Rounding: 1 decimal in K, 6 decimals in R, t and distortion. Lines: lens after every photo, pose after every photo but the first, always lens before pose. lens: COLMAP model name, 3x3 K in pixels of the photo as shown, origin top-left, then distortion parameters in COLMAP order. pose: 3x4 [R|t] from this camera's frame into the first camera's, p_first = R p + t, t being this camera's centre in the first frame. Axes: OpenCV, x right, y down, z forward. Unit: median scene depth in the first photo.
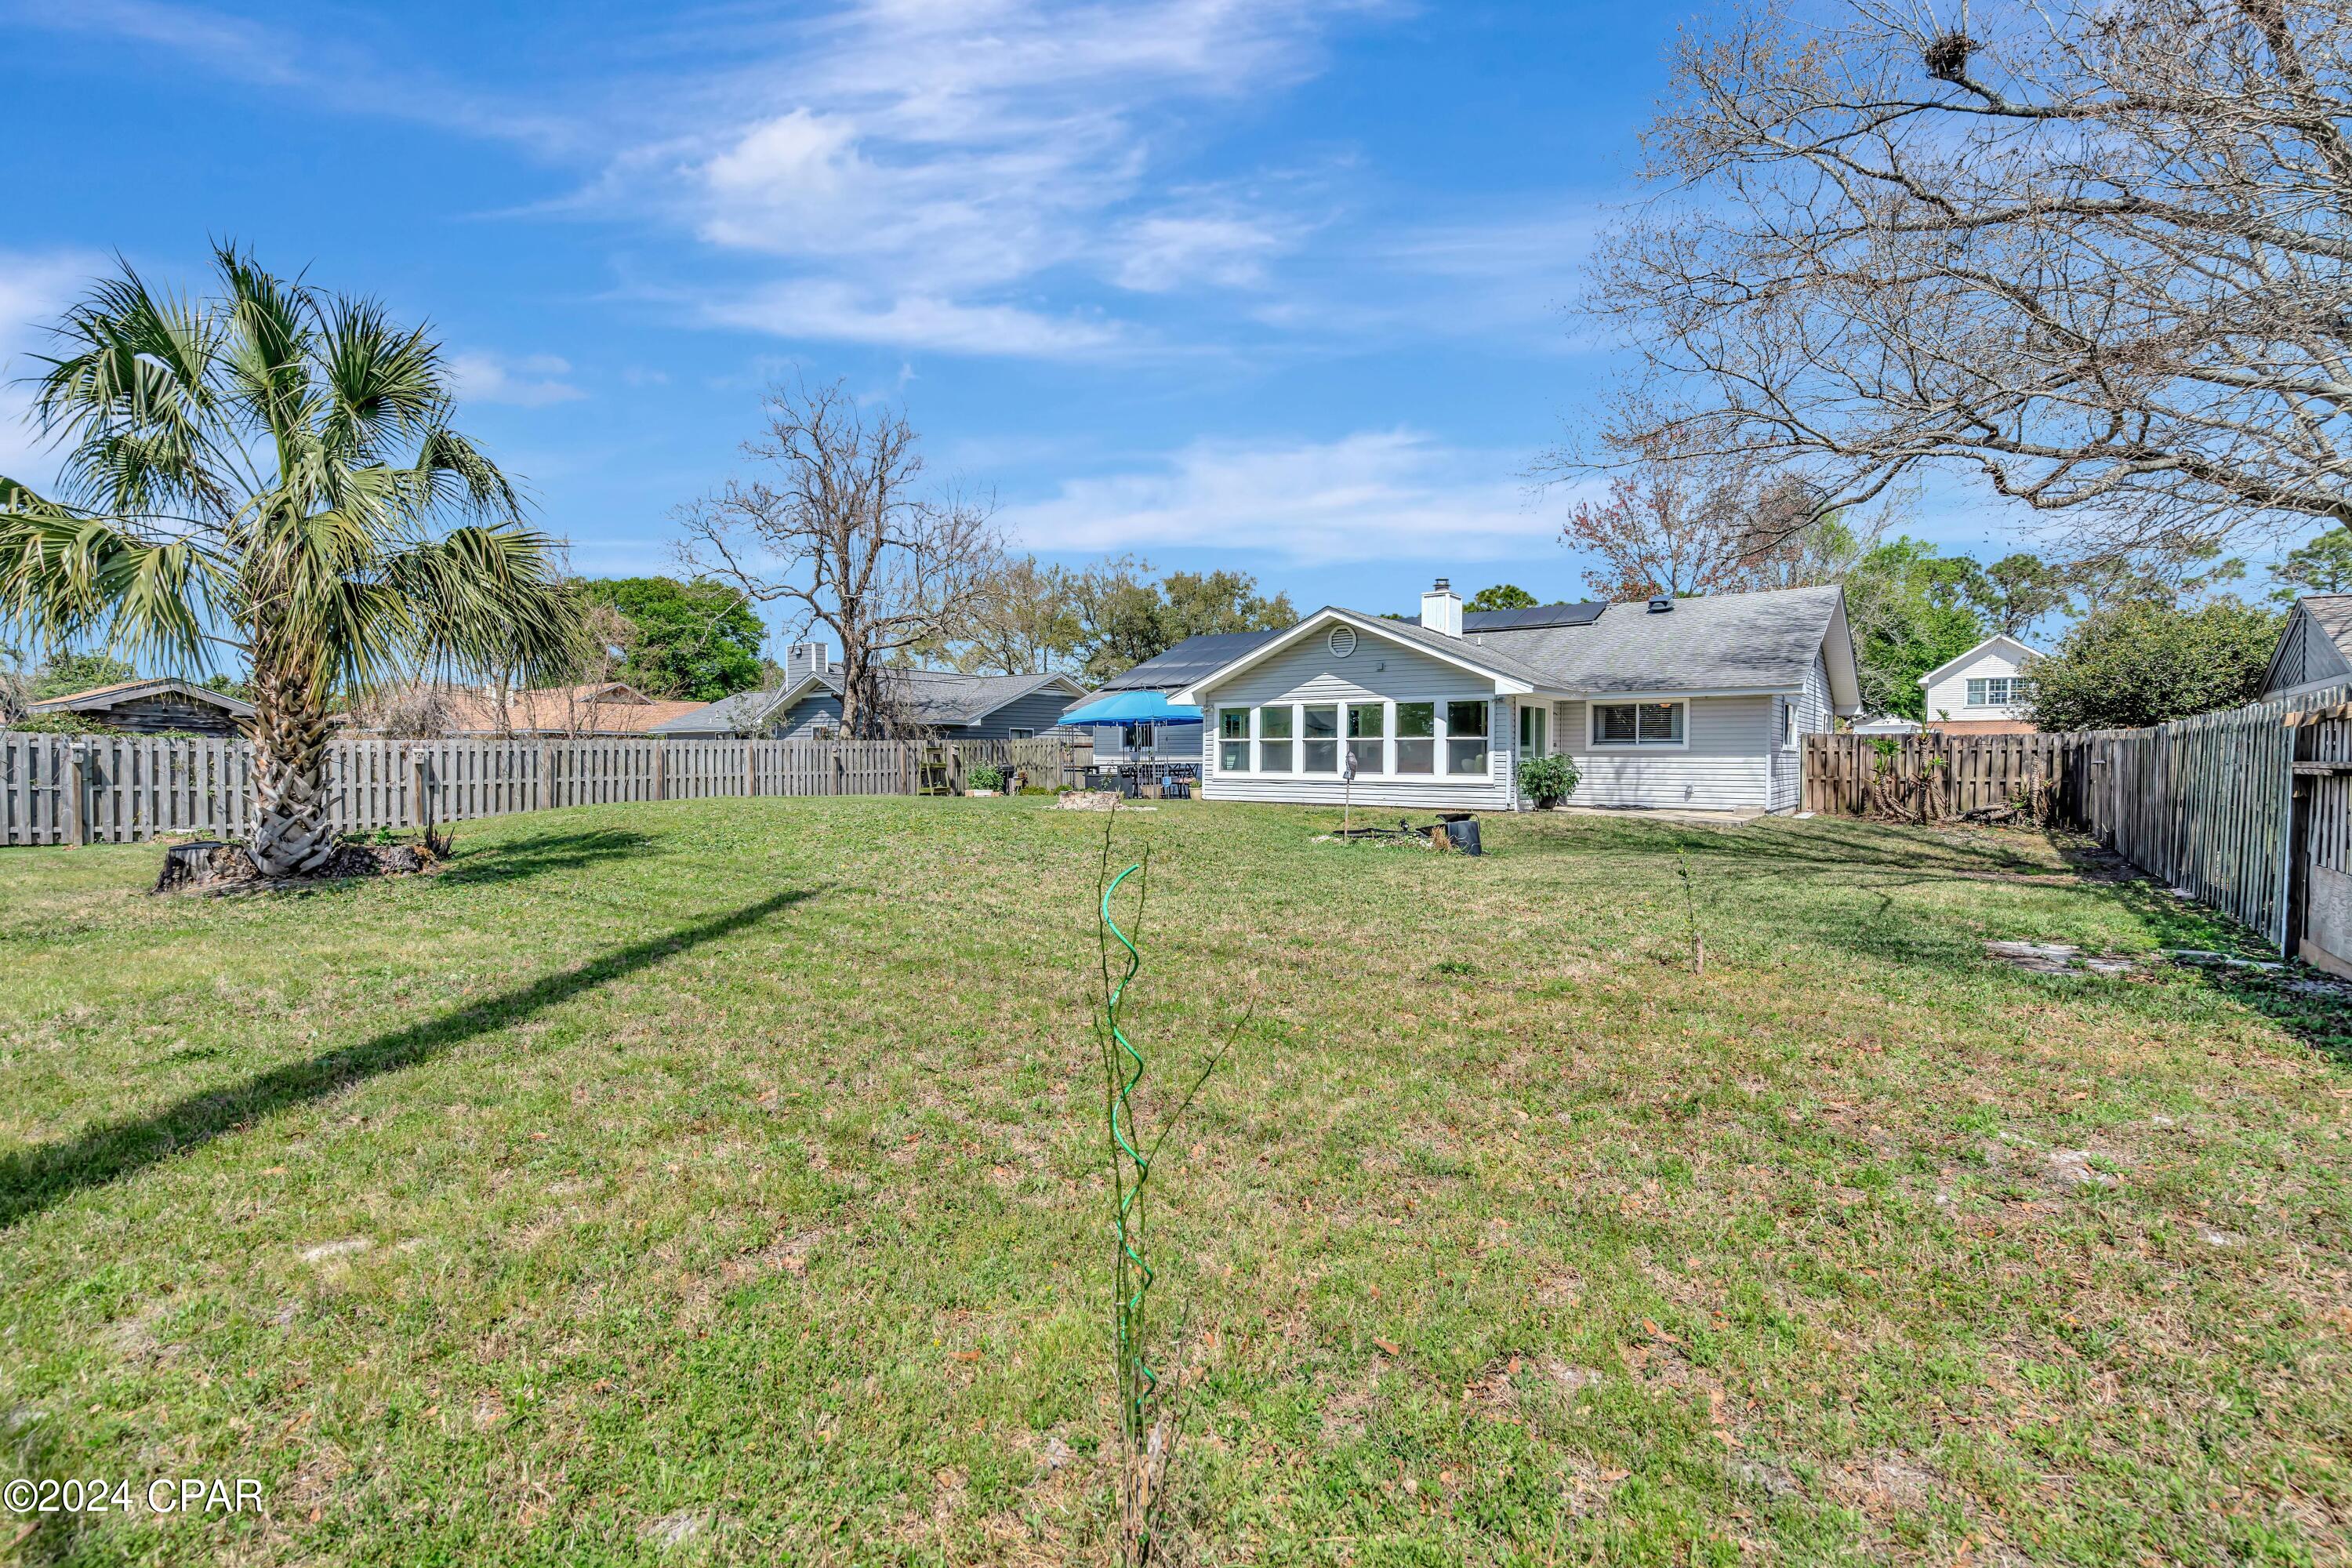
lens RADIAL K [[1075.5, 0, 1176.4], [0, 1075.5, 777.4], [0, 0, 1]] dist [0.000744, 0.000909]
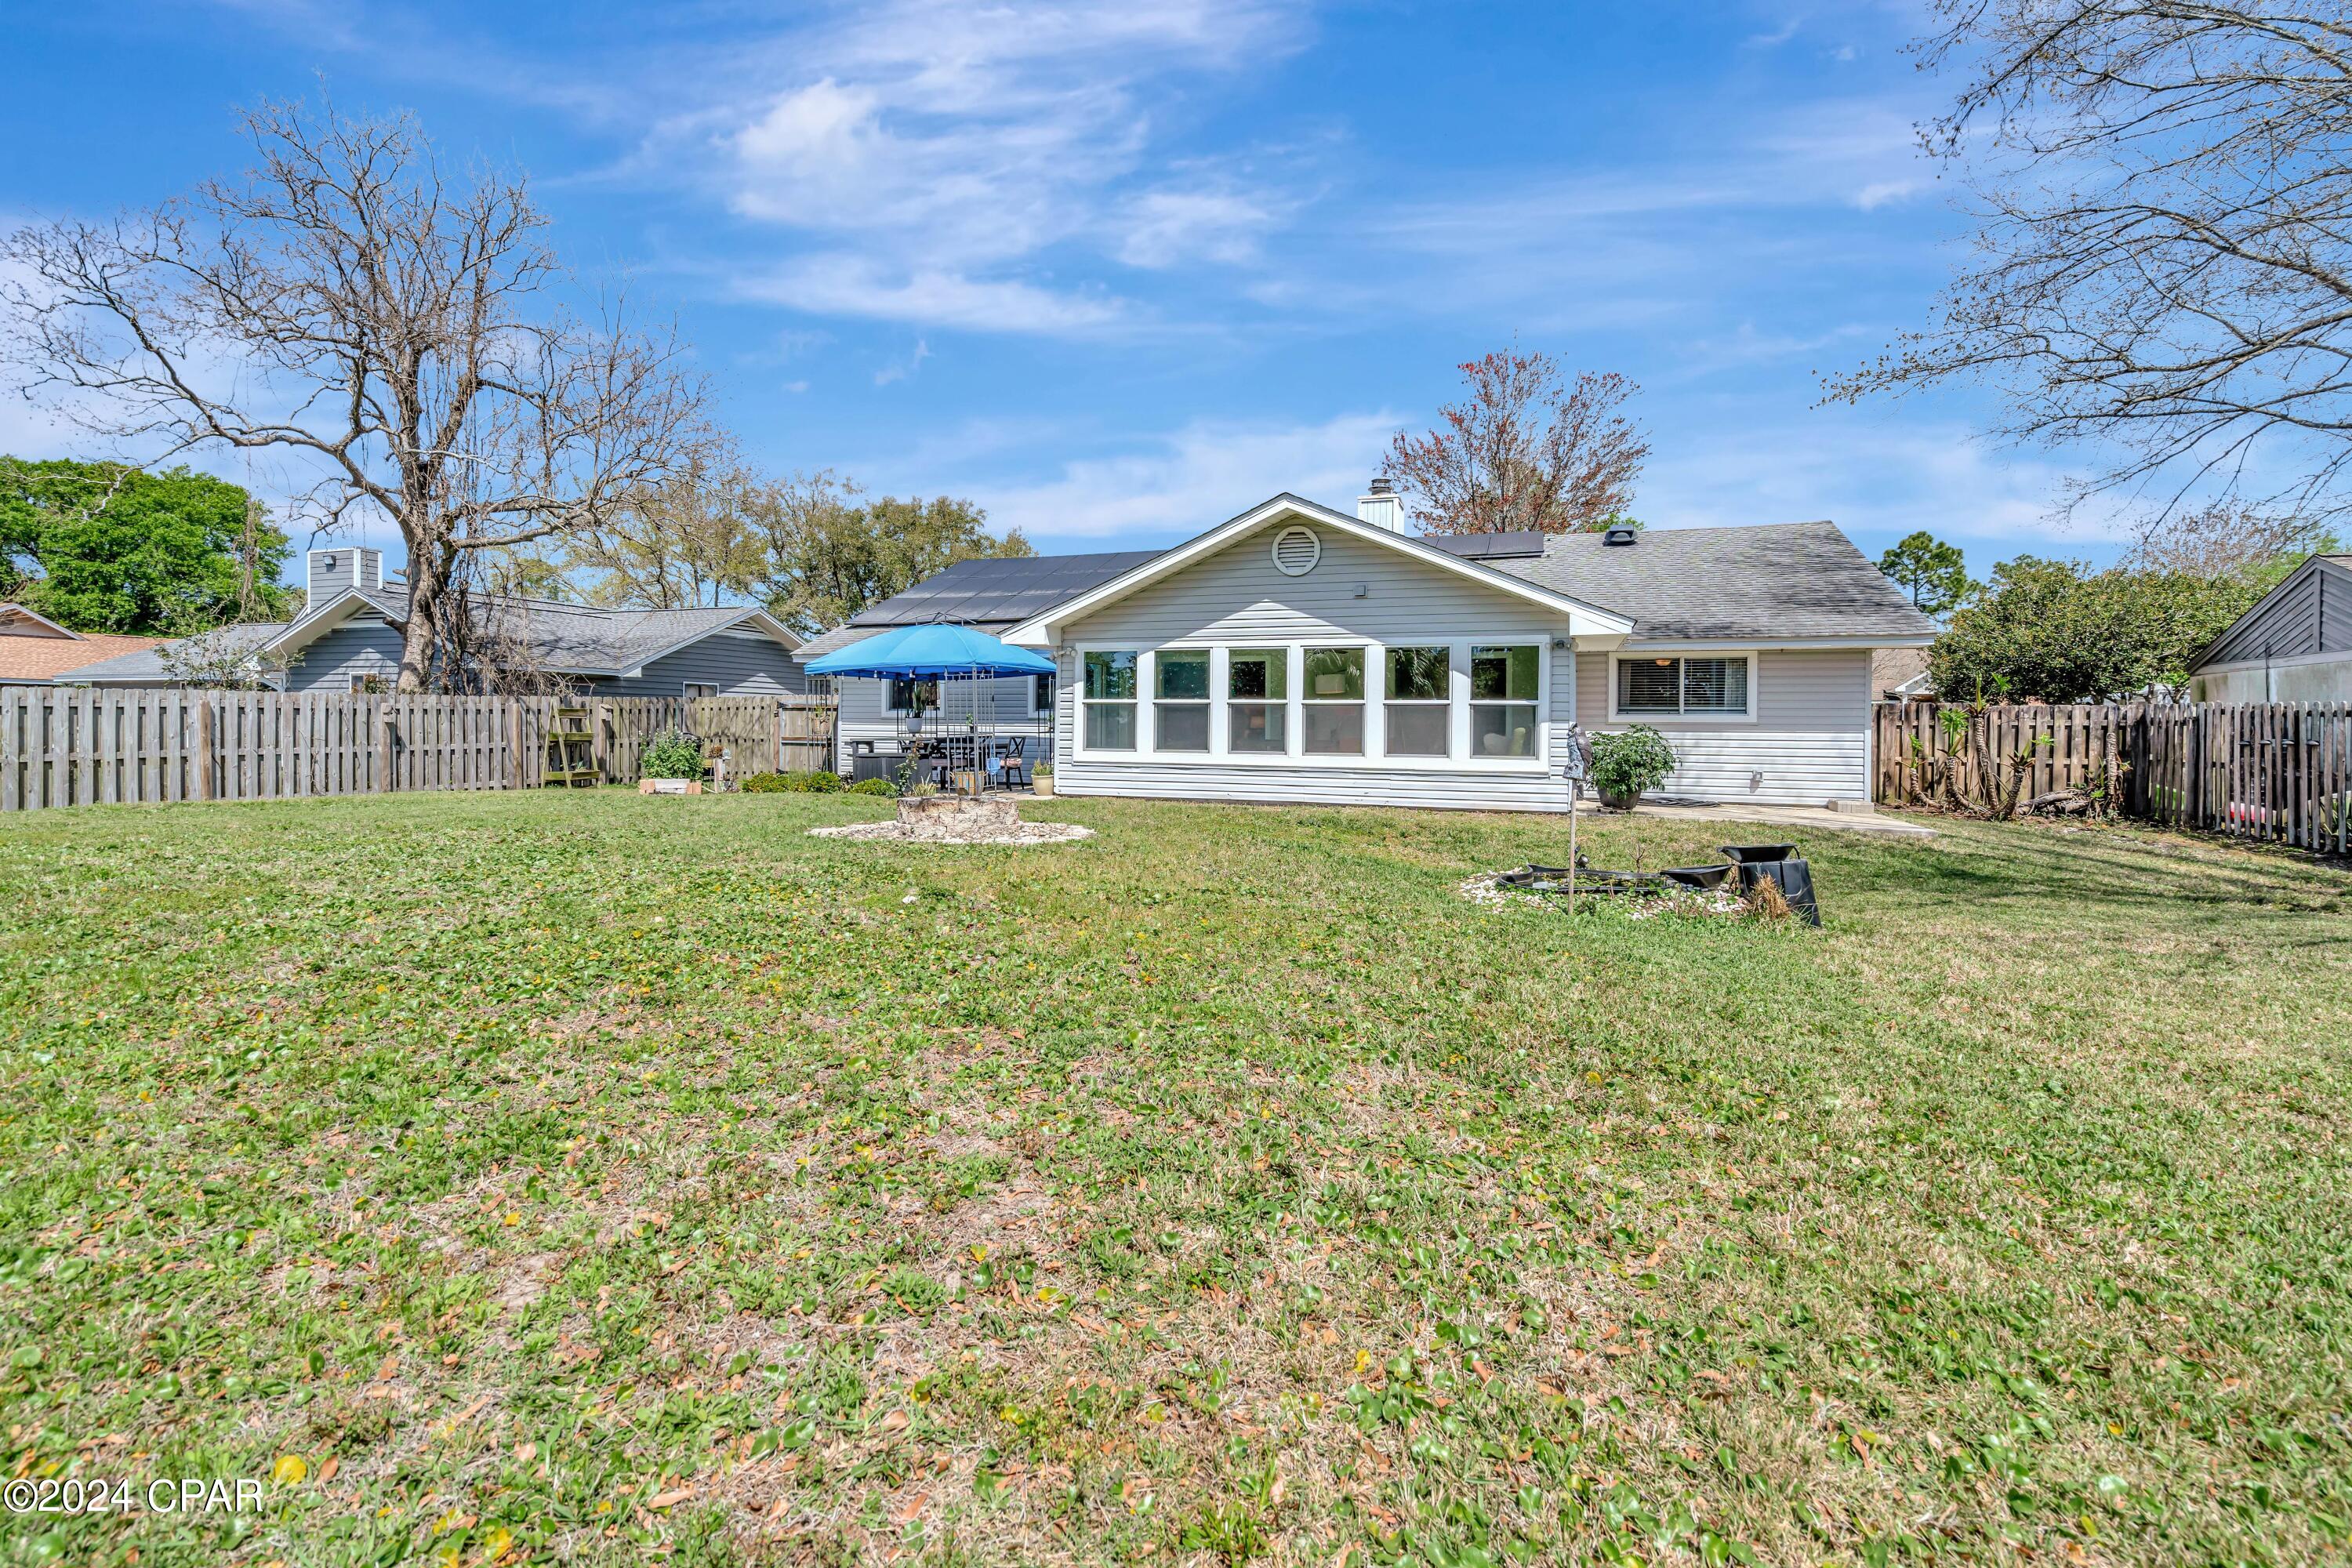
lens RADIAL K [[1075.5, 0, 1162.6], [0, 1075.5, 735.6], [0, 0, 1]] dist [0.000744, 0.000909]
pose [[0.953460, 0.002980, 0.301505, -0.096661], [-0.000848, 0.999974, -0.007200, -0.008508], [-0.301518, 0.006609, 0.953437, 0.331821]]
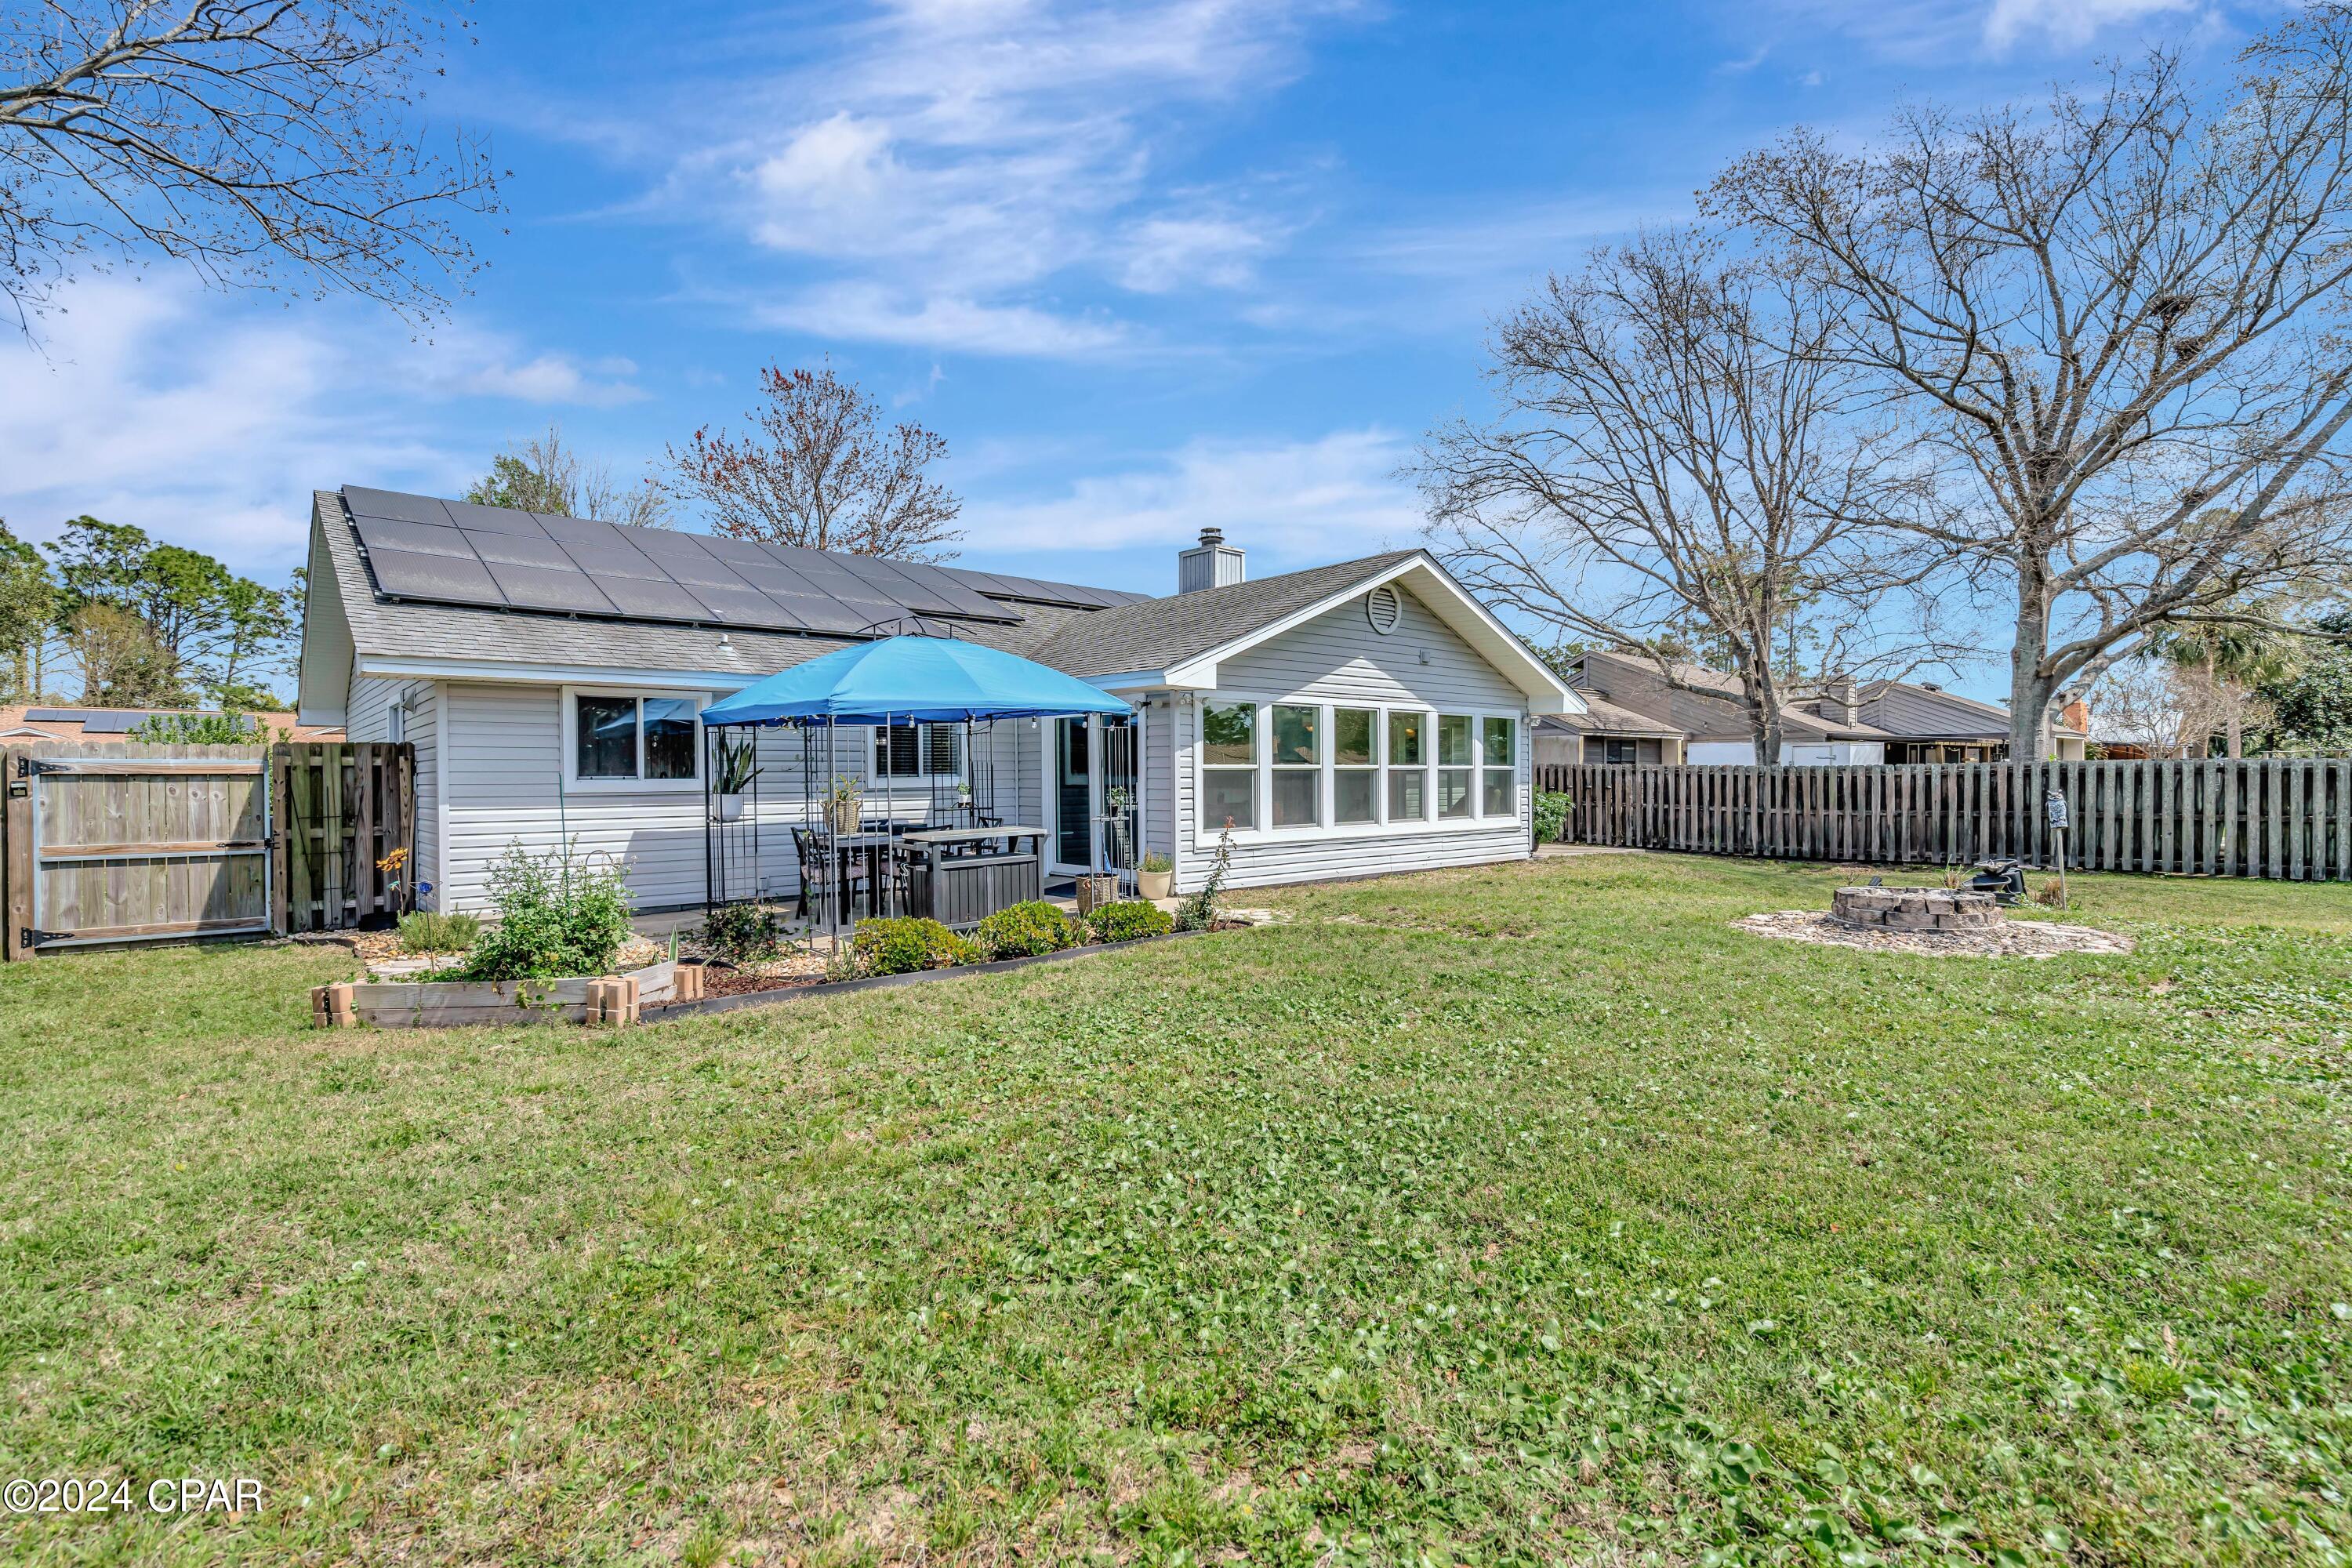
lens RADIAL K [[1075.5, 0, 1183.4], [0, 1075.5, 775.4], [0, 0, 1]] dist [0.000744, 0.000909]
pose [[0.188165, -0.005968, 0.982119, -0.384134], [0.022798, 0.999739, 0.001707, -0.028344], [-0.981873, 0.022069, 0.188252, 0.816735]]
